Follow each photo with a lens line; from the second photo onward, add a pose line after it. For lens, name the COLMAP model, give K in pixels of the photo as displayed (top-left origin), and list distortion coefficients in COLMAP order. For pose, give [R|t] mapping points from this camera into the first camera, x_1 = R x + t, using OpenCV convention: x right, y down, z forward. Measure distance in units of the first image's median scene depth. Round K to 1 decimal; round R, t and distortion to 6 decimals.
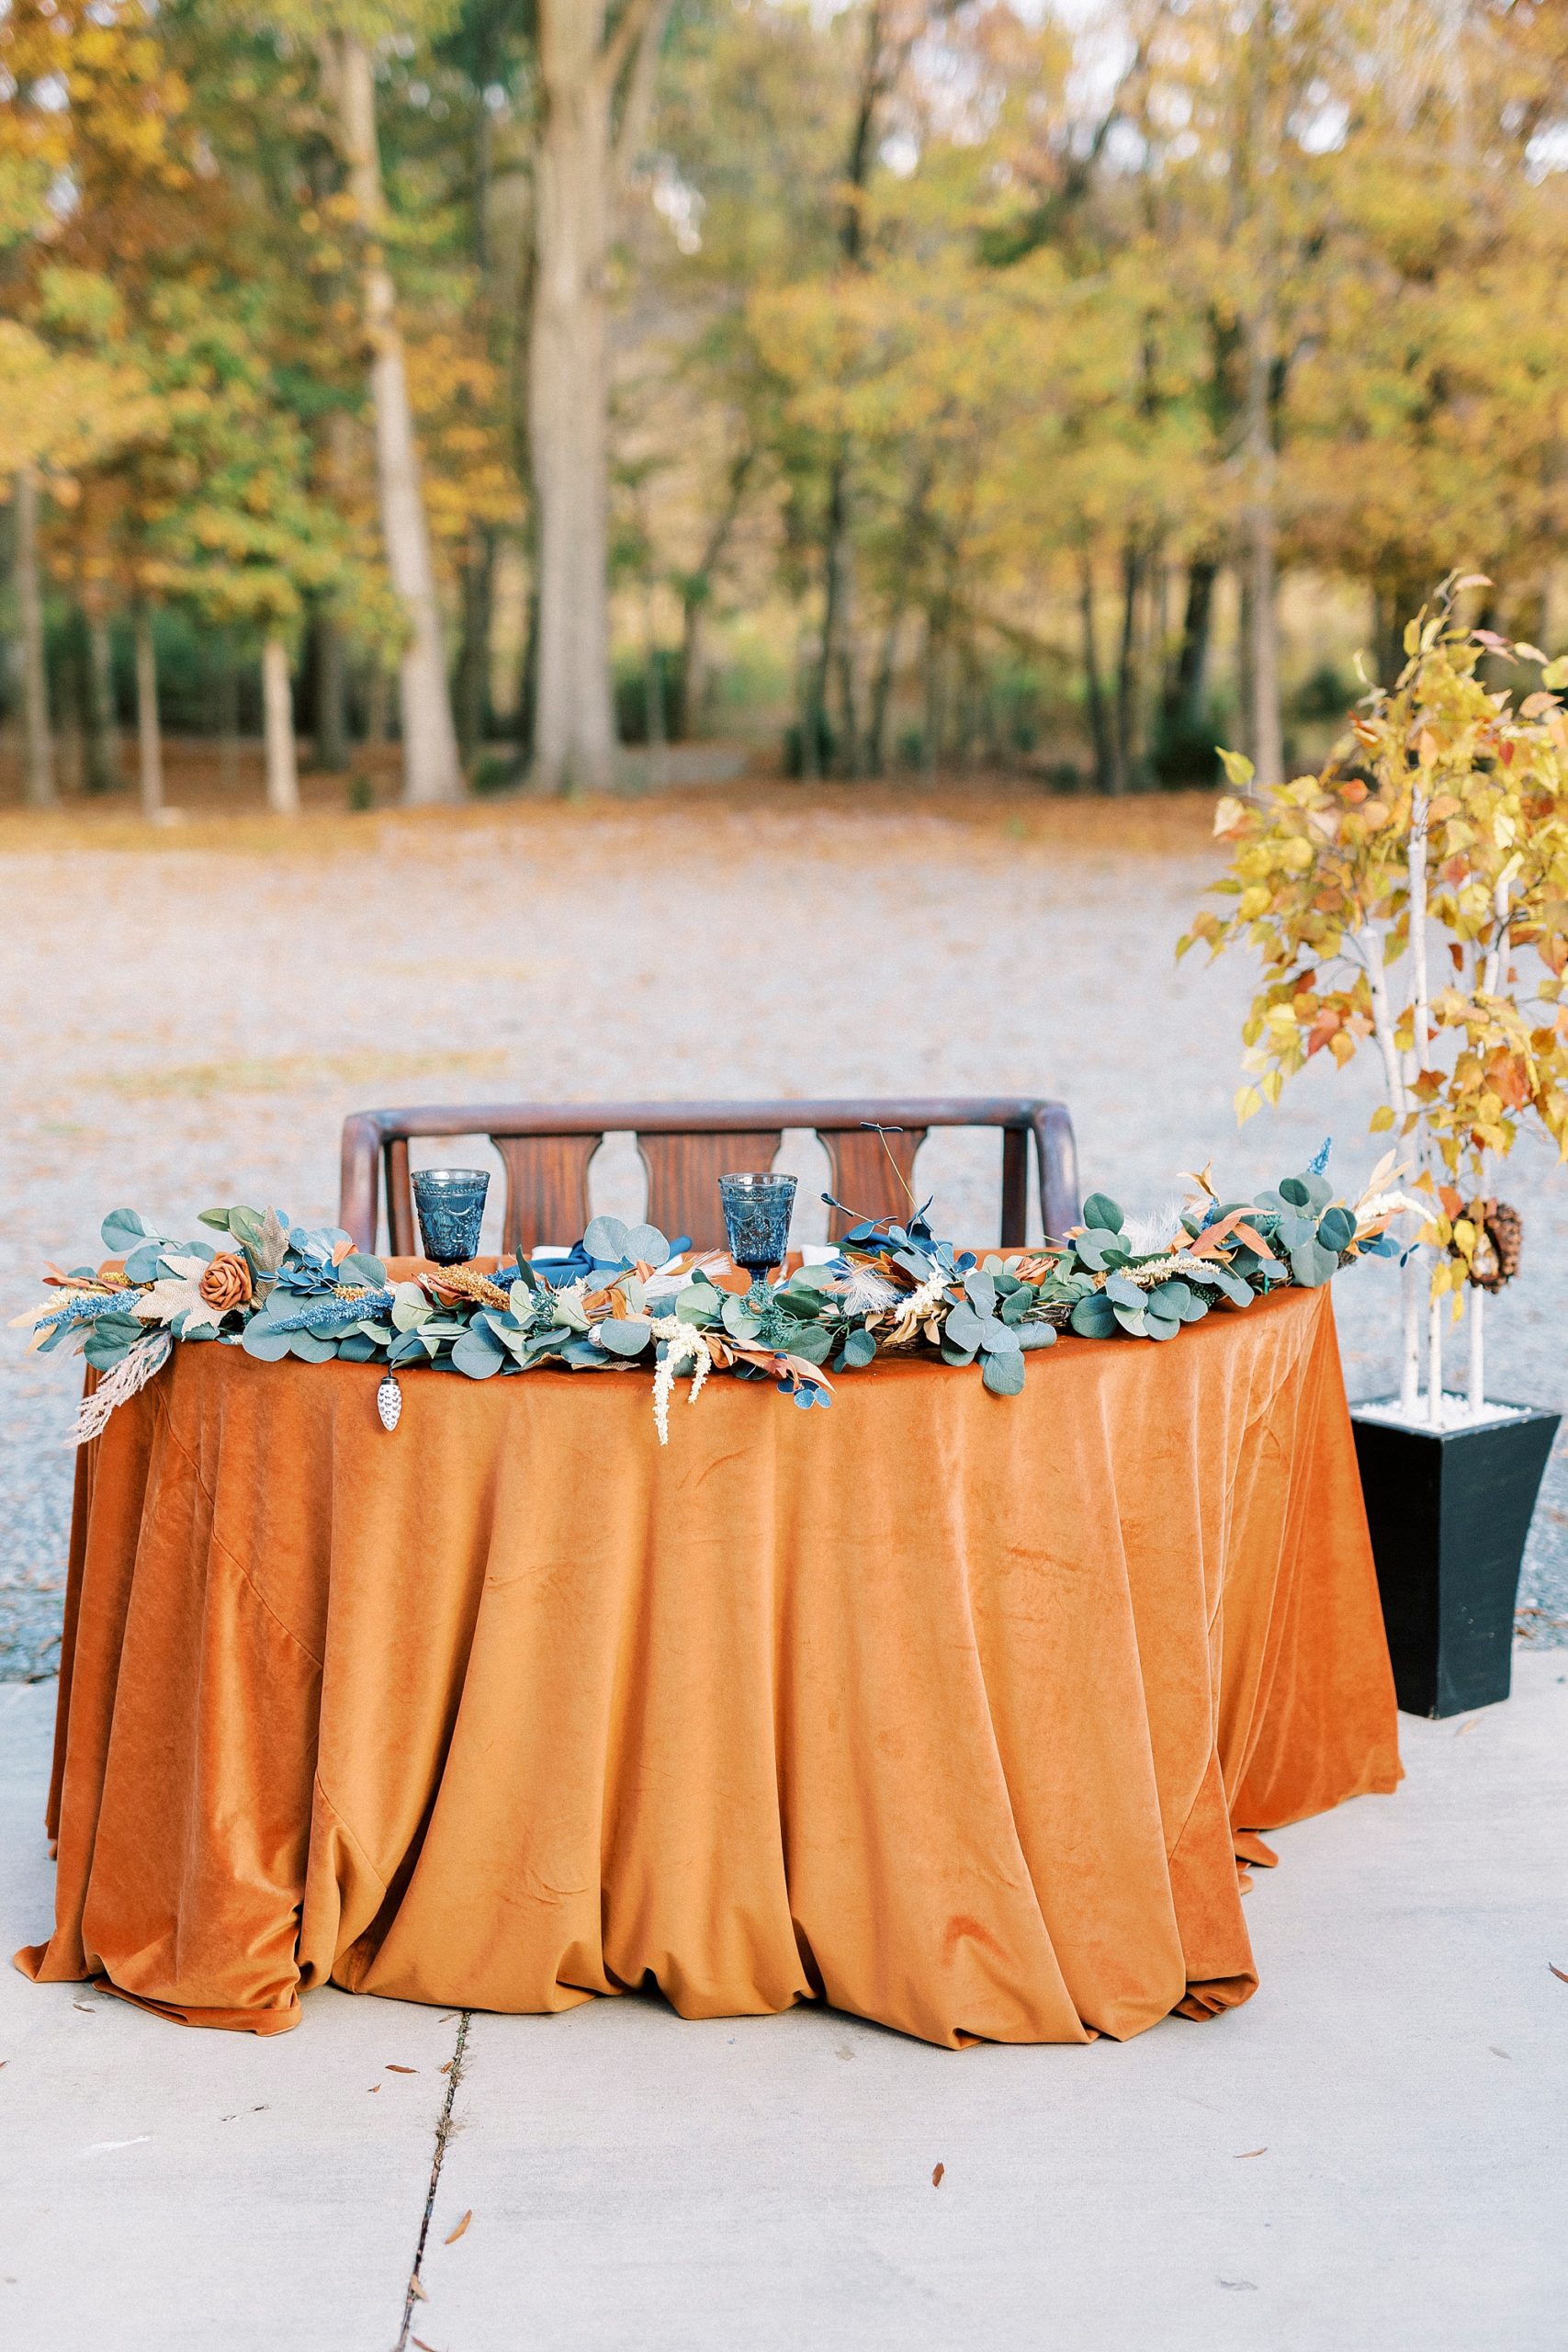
lens RADIAL K [[3330.5, 0, 773.7], [0, 3330.5, 1105.1], [0, 0, 1]] dist [-0.029586, 0.064073]
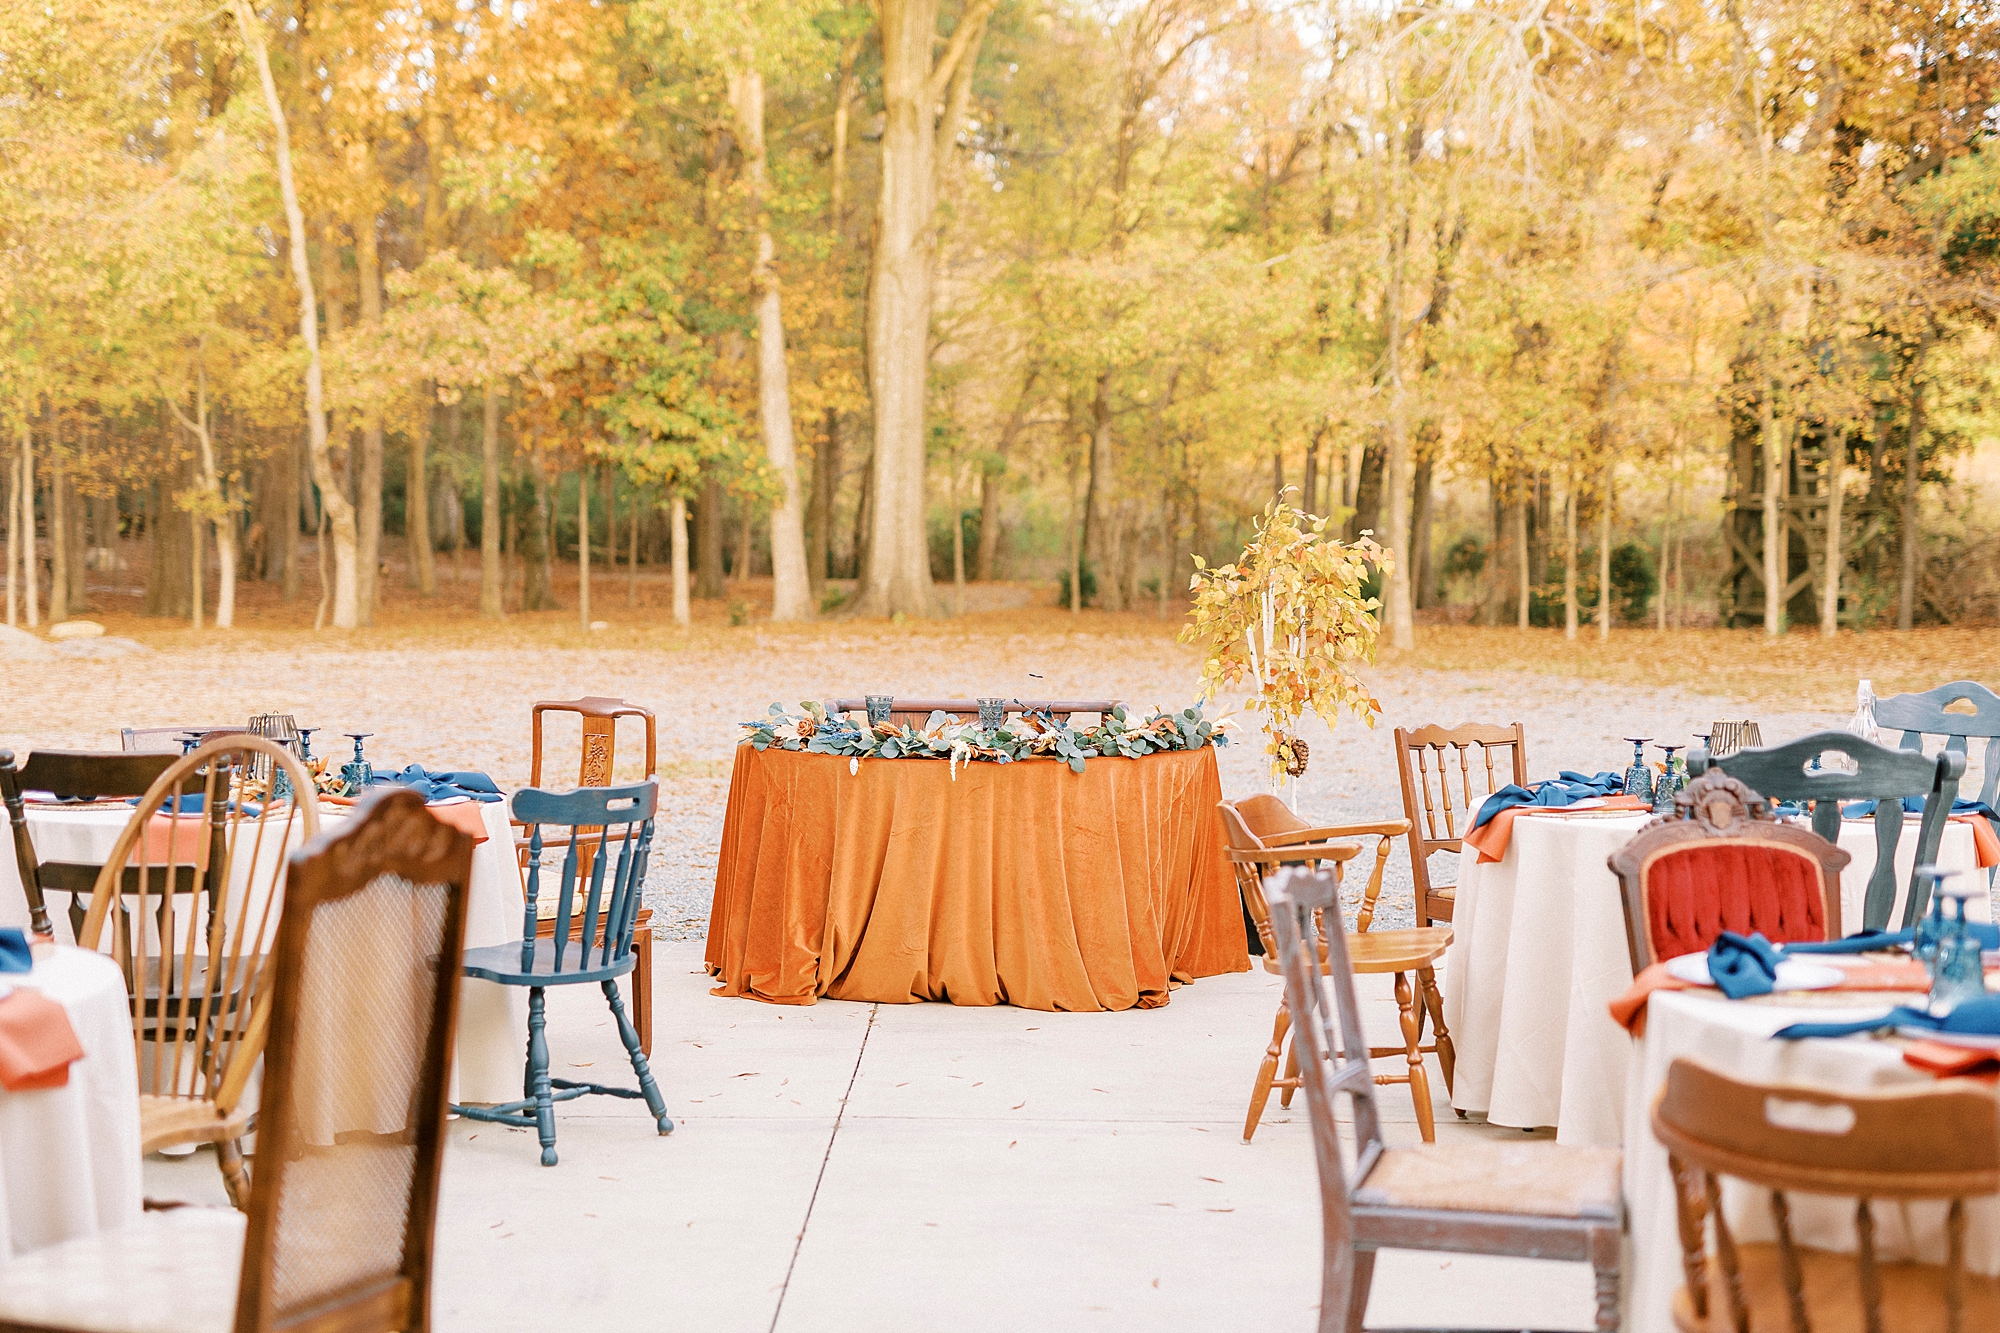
lens RADIAL K [[2832.3, 0, 1000.0], [0, 2832.3, 666.5], [0, 0, 1]] dist [-0.029586, 0.064073]
pose [[0.999546, 0.022246, -0.020332, 0.005401], [-0.023833, 0.996393, -0.081446, 0.020392], [0.018446, 0.081894, 0.996470, -0.146466]]
